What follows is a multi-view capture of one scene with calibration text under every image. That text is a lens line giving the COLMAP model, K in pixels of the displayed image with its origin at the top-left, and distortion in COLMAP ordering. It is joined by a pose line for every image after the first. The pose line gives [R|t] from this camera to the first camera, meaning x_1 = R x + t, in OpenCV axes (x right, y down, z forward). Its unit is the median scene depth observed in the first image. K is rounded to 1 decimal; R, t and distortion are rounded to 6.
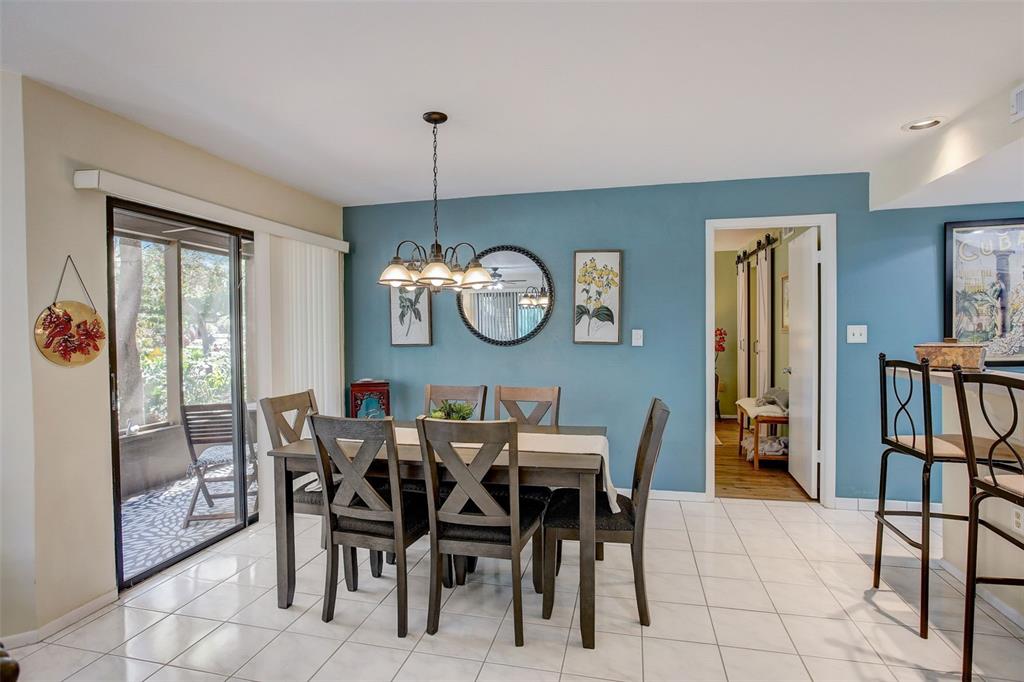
lens RADIAL K [[515.1, 0, 510.4], [0, 515.1, 338.2], [0, 0, 1]] dist [-0.048381, 0.026431]
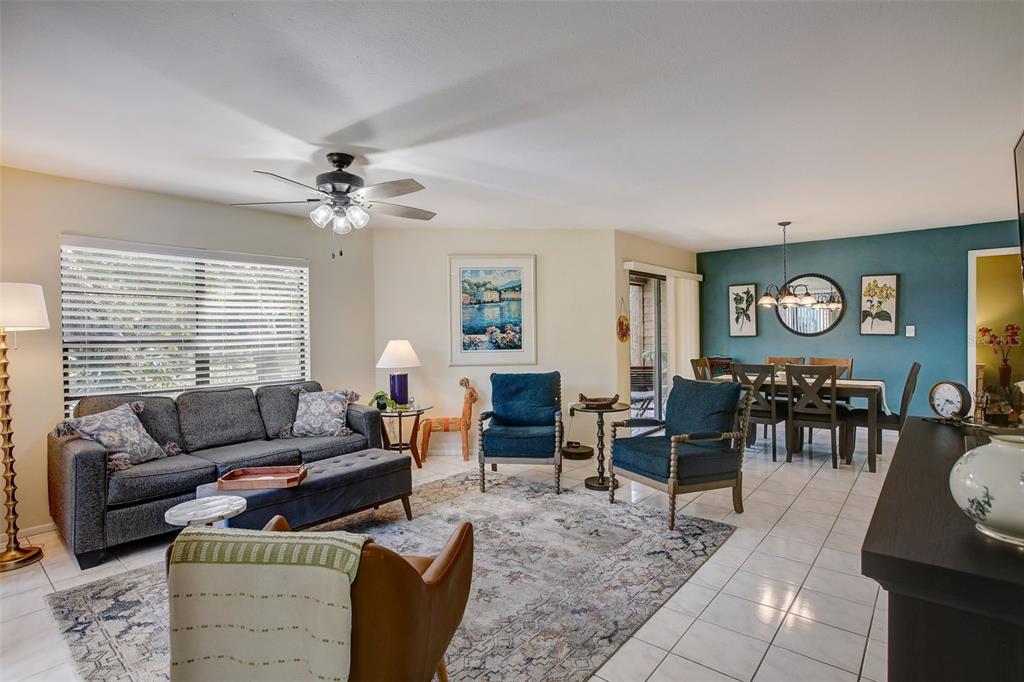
lens RADIAL K [[515.1, 0, 510.4], [0, 515.1, 338.2], [0, 0, 1]] dist [-0.048381, 0.026431]
pose [[0.893948, 0.002955, -0.448161, -0.145325], [-0.001232, 0.999991, 0.004136, 0.015770], [0.448169, -0.003146, 0.893944, -0.893744]]
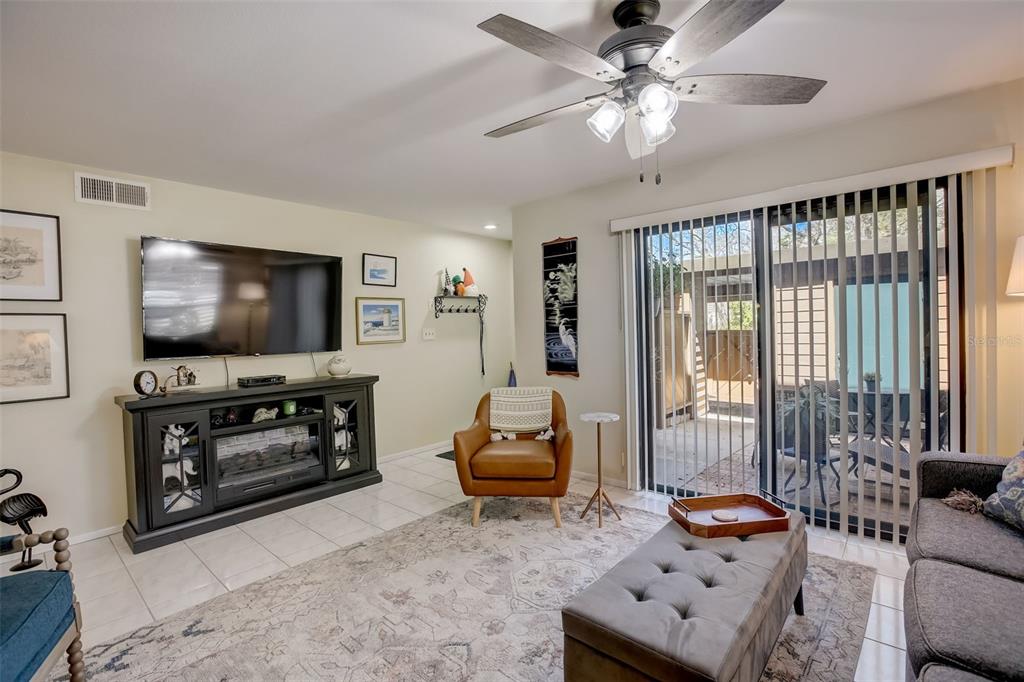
lens RADIAL K [[467.3, 0, 509.4], [0, 467.3, 336.4], [0, 0, 1]] dist [-0.049434, 0.016922]
pose [[-0.880466, 0.025180, 0.473441, -0.857656], [0.043330, 0.998683, 0.027466, 0.013109], [-0.472126, 0.044696, -0.880397, 0.174924]]
